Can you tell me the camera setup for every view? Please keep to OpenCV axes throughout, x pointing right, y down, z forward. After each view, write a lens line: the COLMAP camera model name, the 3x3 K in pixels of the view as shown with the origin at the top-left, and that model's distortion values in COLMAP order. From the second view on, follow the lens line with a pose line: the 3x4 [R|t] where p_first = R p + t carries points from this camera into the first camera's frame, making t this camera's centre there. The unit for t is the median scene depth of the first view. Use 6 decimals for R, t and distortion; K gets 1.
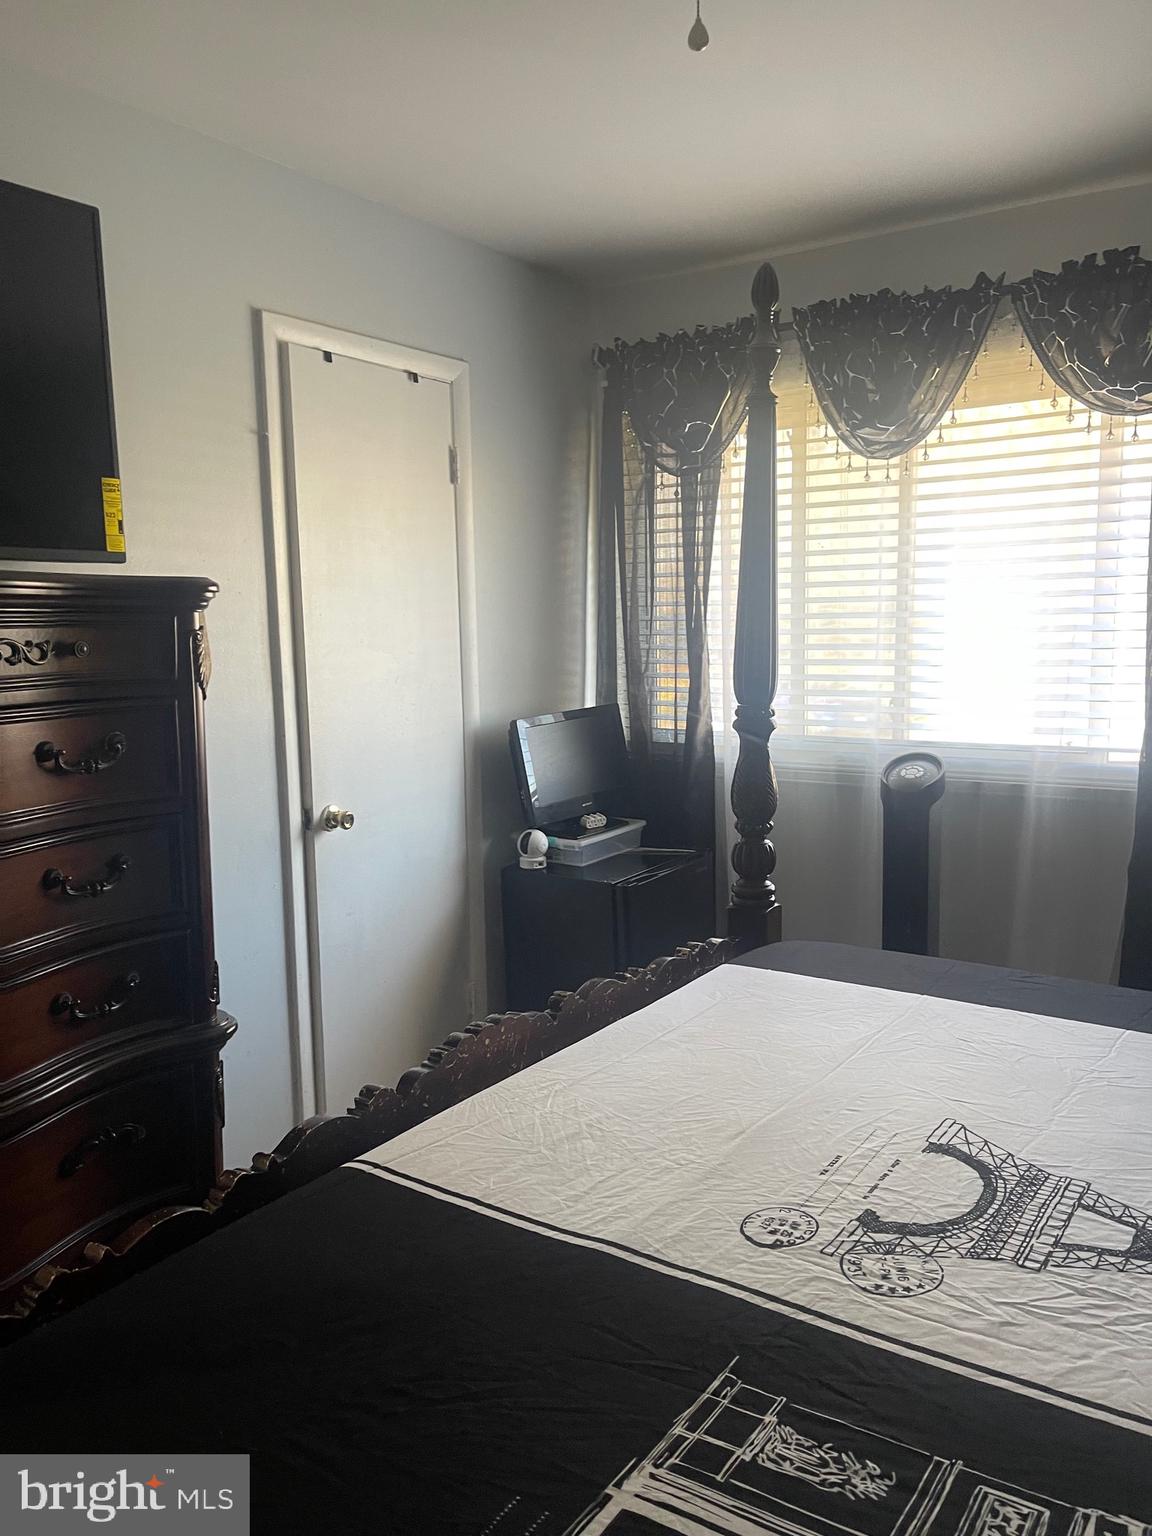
lens RADIAL K [[1152.8, 0, 568.4], [0, 1152.8, 763.3], [0, 0, 1]] dist [0.071140, -0.098933]
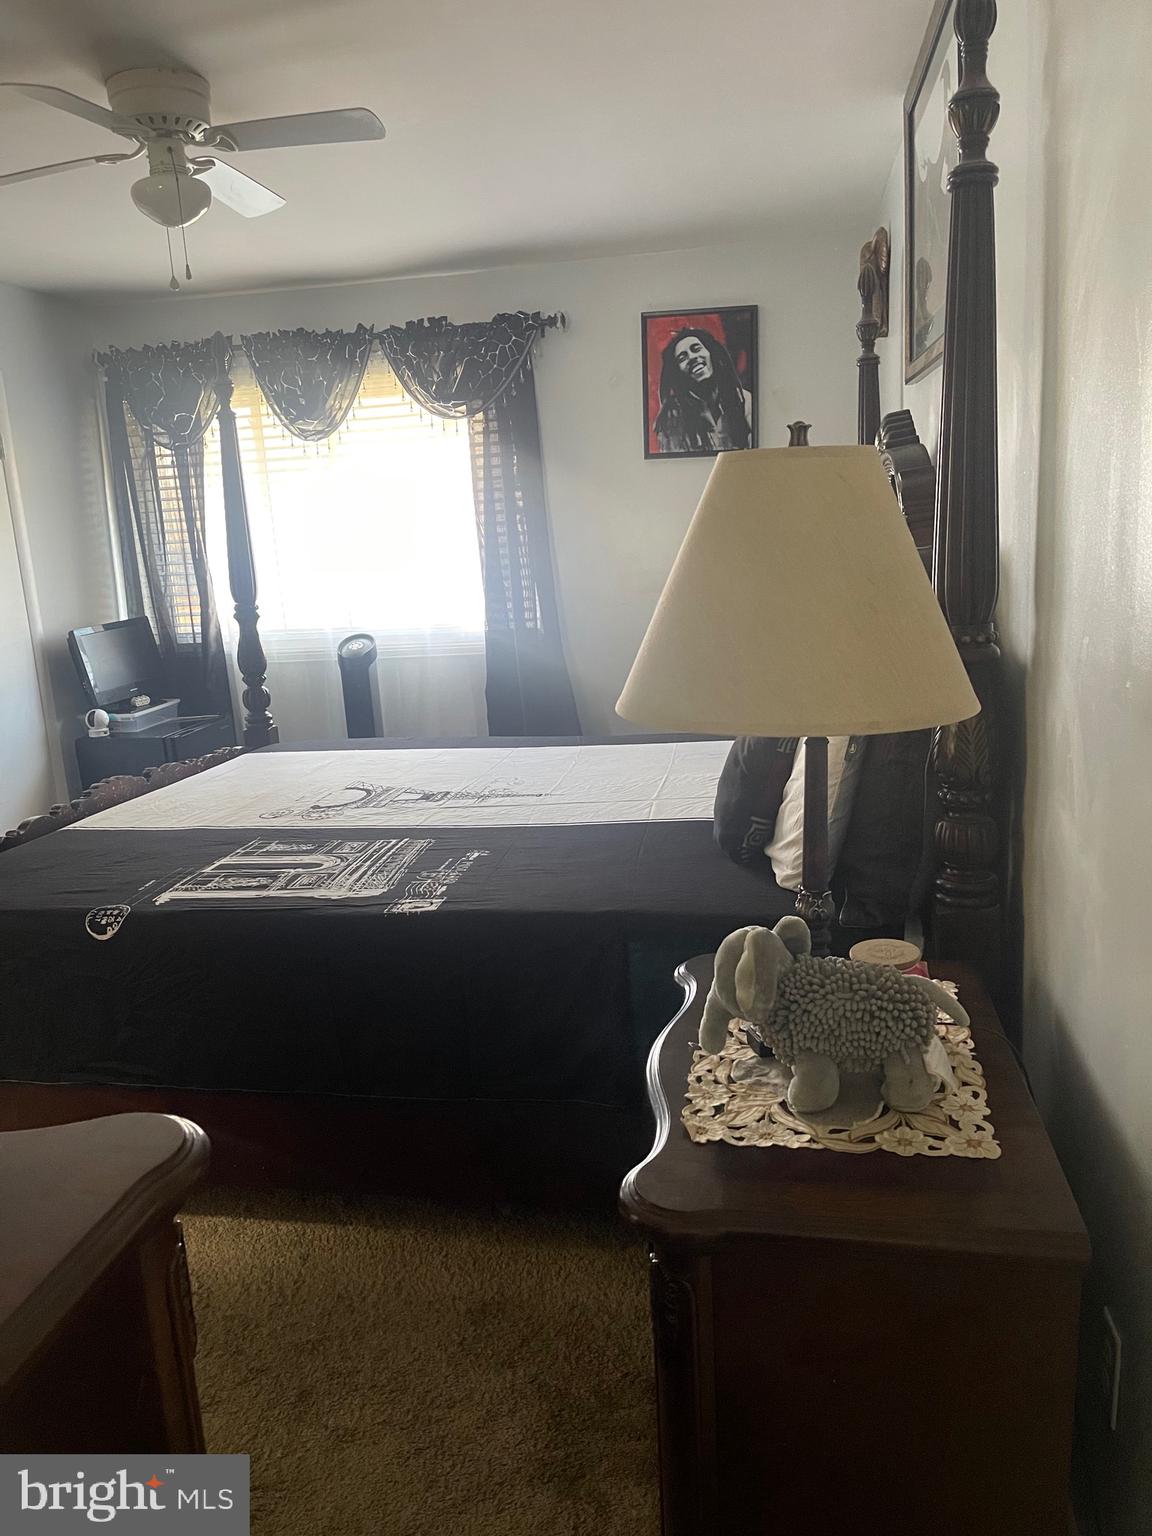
lens RADIAL K [[1152.8, 0, 563.6], [0, 1152.8, 777.1], [0, 0, 1]] dist [0.071140, -0.098933]
pose [[0.913239, -0.119567, 0.389486, -0.085597], [0.092982, 0.991905, 0.086482, 0.083326], [-0.396673, -0.042764, 0.916963, -0.616589]]
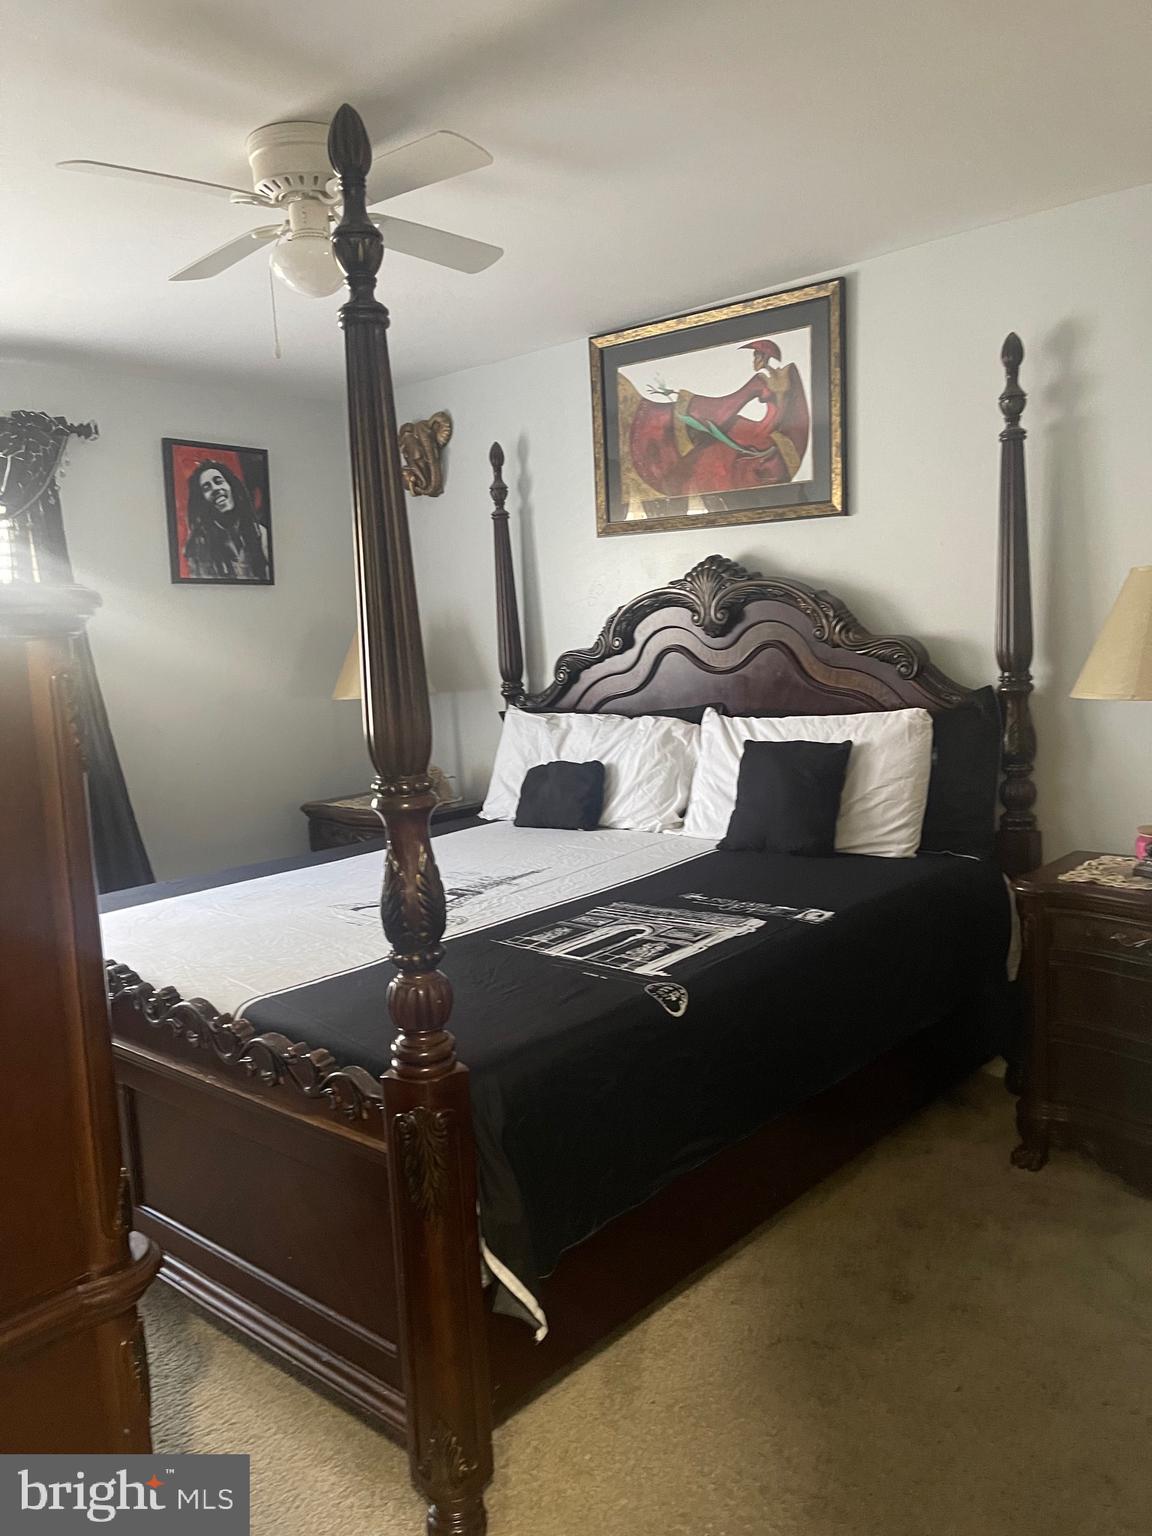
lens RADIAL K [[1152.8, 0, 551.4], [0, 1152.8, 776.4], [0, 0, 1]] dist [0.071140, -0.098933]
pose [[0.144603, -0.118292, 0.982393, -0.826241], [0.177433, 0.979836, 0.091867, -0.008698], [-0.973451, 0.161025, 0.162677, 0.165308]]
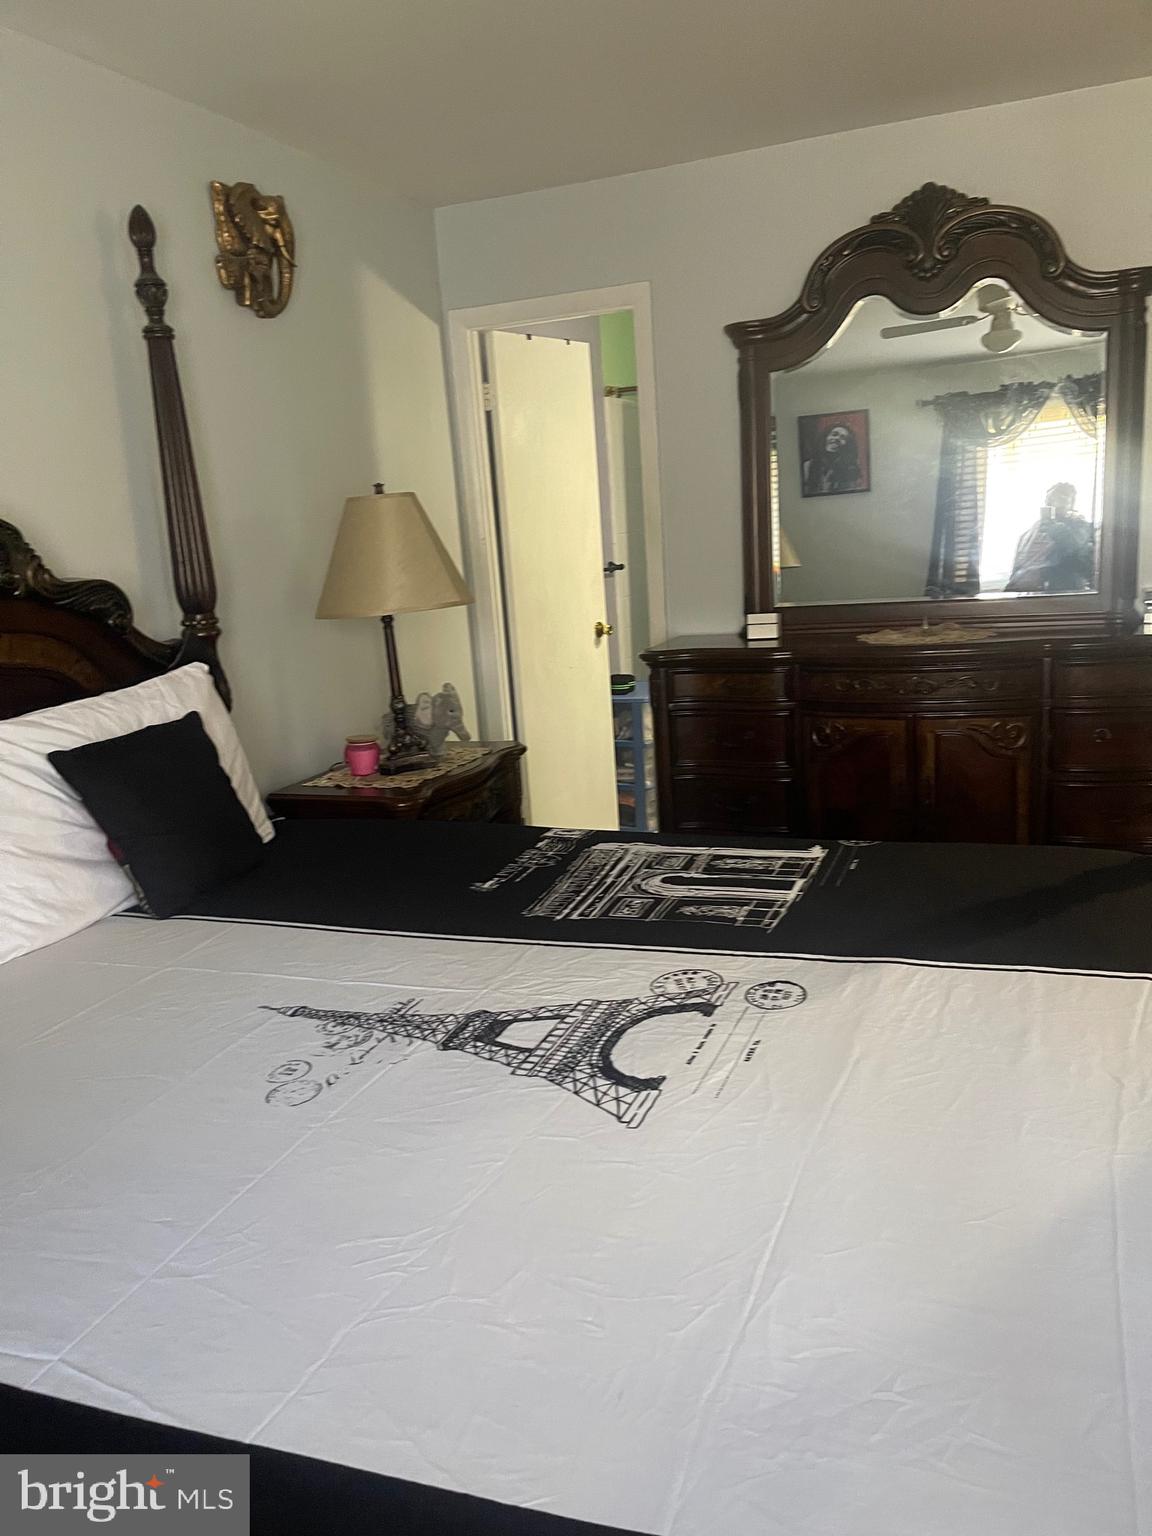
lens RADIAL K [[1152.8, 0, 572.1], [0, 1152.8, 778.4], [0, 0, 1]] dist [0.071140, -0.098933]
pose [[-0.972770, 0.130139, -0.191786, 0.276943], [0.057601, 0.937262, 0.343833, -0.117336], [0.224500, 0.323424, -0.919237, 0.930170]]
